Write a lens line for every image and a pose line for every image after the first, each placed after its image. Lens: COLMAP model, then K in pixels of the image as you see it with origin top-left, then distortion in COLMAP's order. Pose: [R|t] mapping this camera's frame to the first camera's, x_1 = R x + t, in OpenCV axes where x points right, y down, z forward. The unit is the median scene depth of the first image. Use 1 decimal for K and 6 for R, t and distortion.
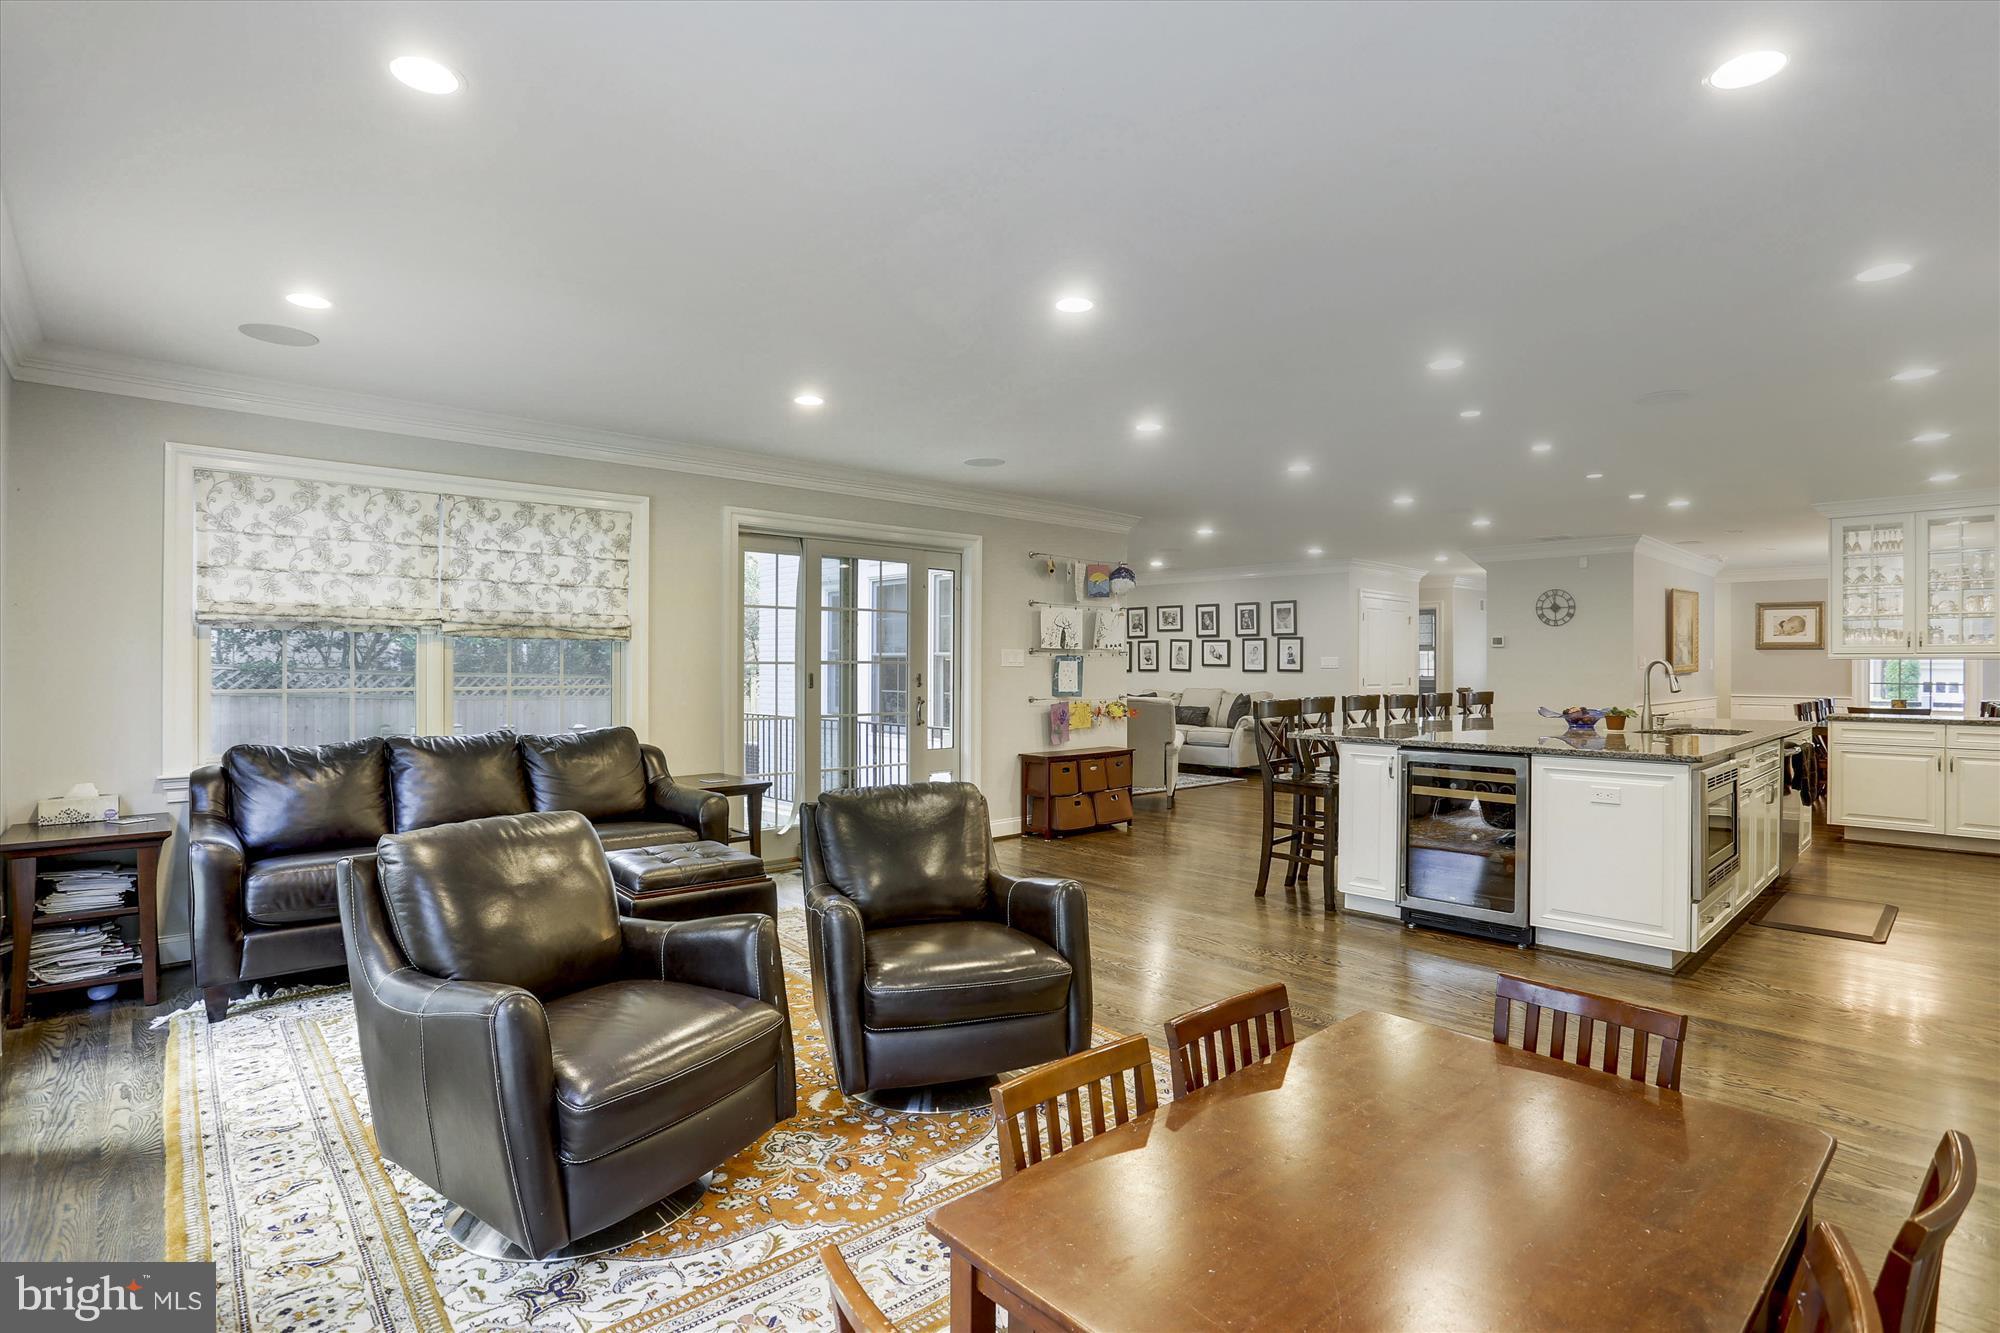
lens RADIAL K [[983.8, 0, 1000.0], [0, 983.8, 666.5], [0, 0, 1]] dist [-0.082487, 0.036240]
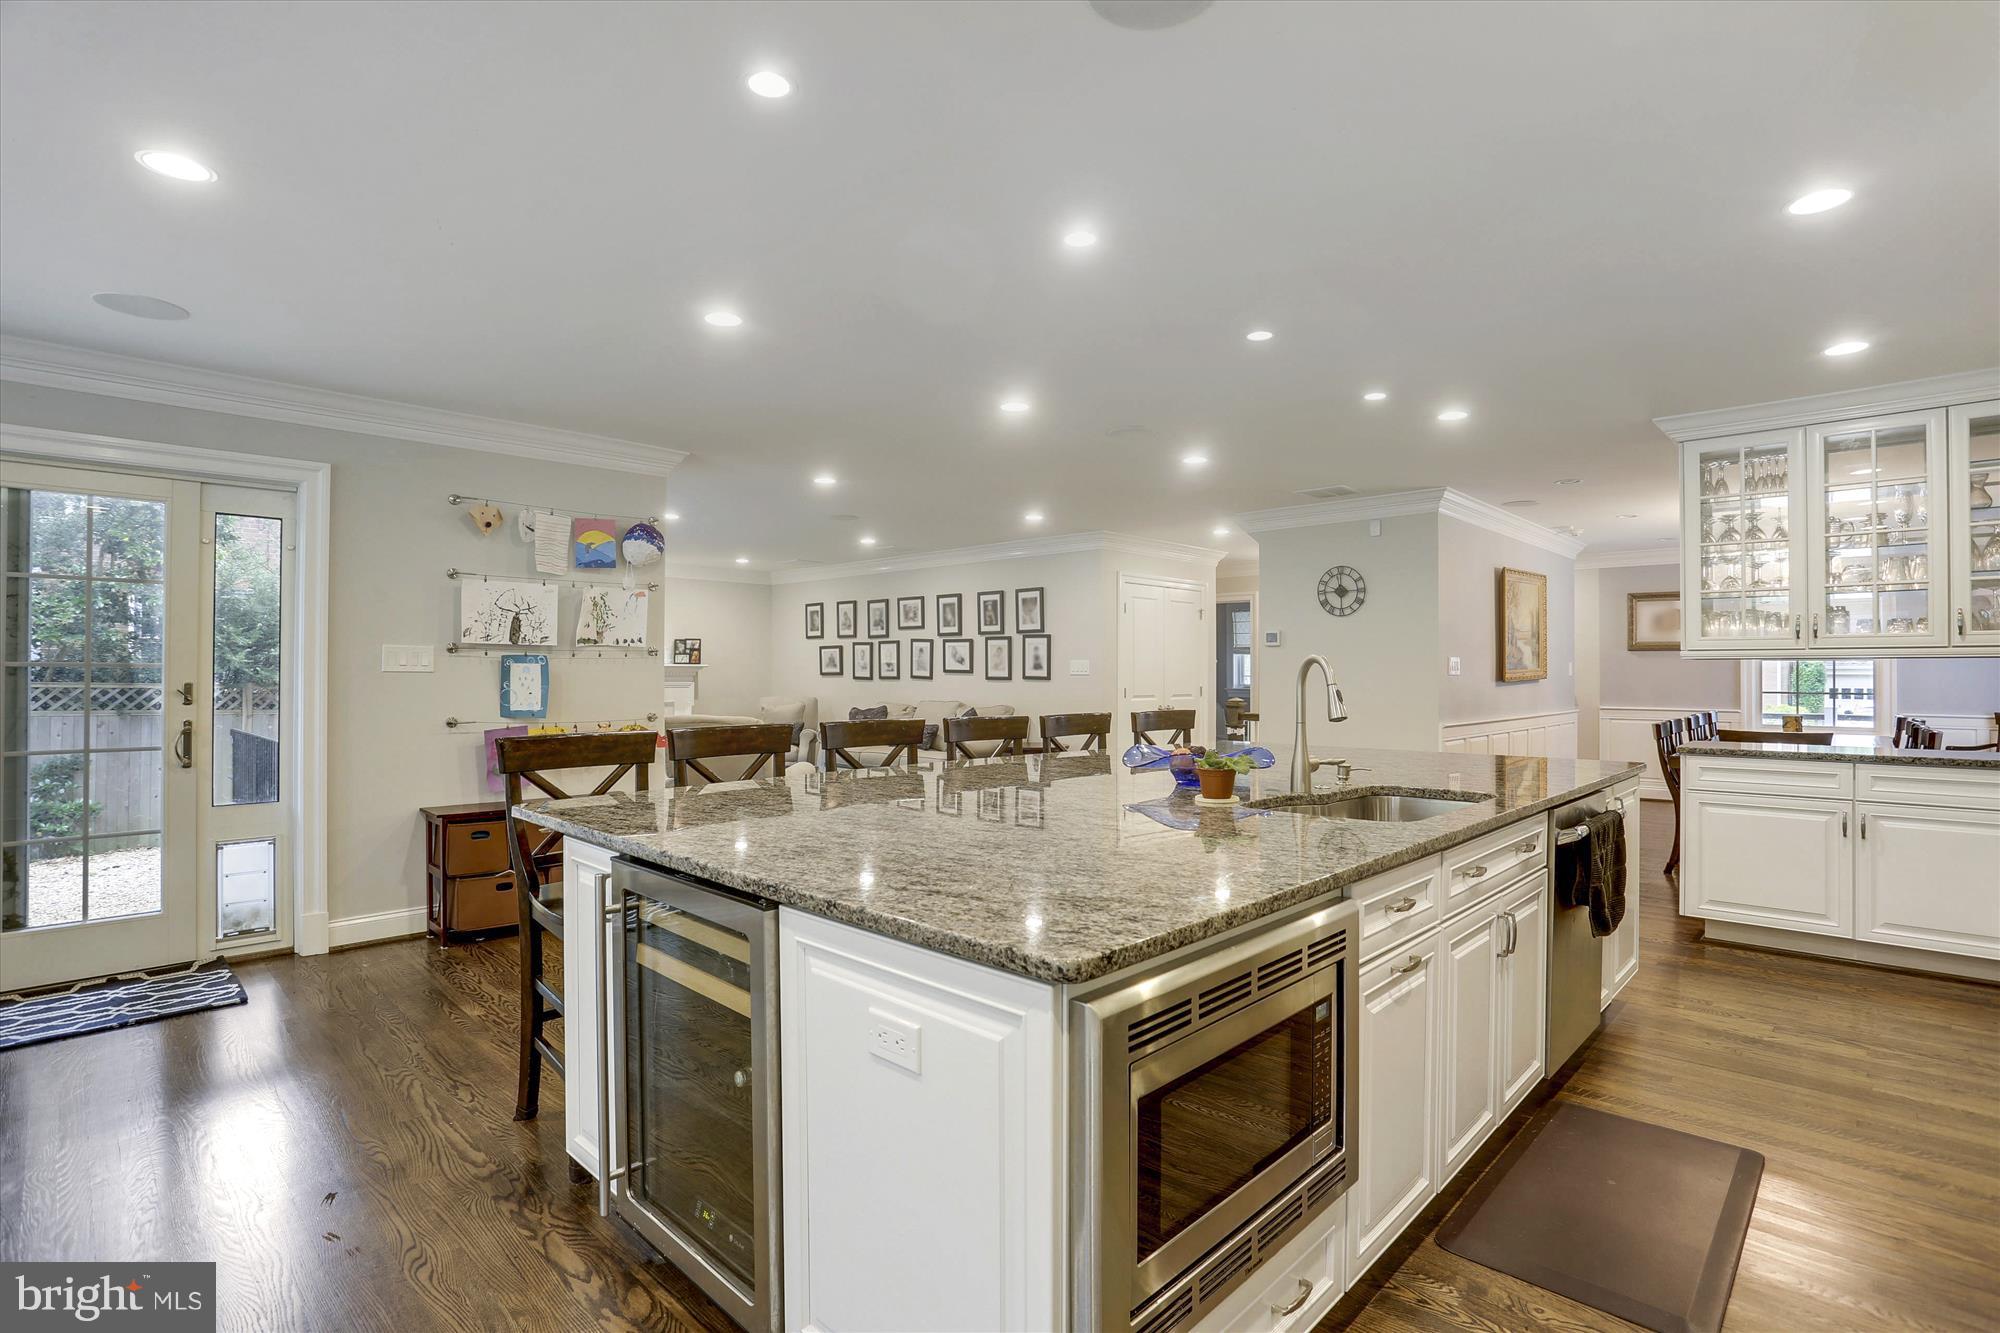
lens RADIAL K [[953.7, 0, 1026.2], [0, 953.7, 667.3], [0, 0, 1]] dist [-0.082671, 0.044126]
pose [[0.998332, -0.000856, 0.057729, 0.350047], [0.001295, 0.999971, -0.007568, 0.001949], [-0.057721, 0.007630, 0.998304, 0.349057]]
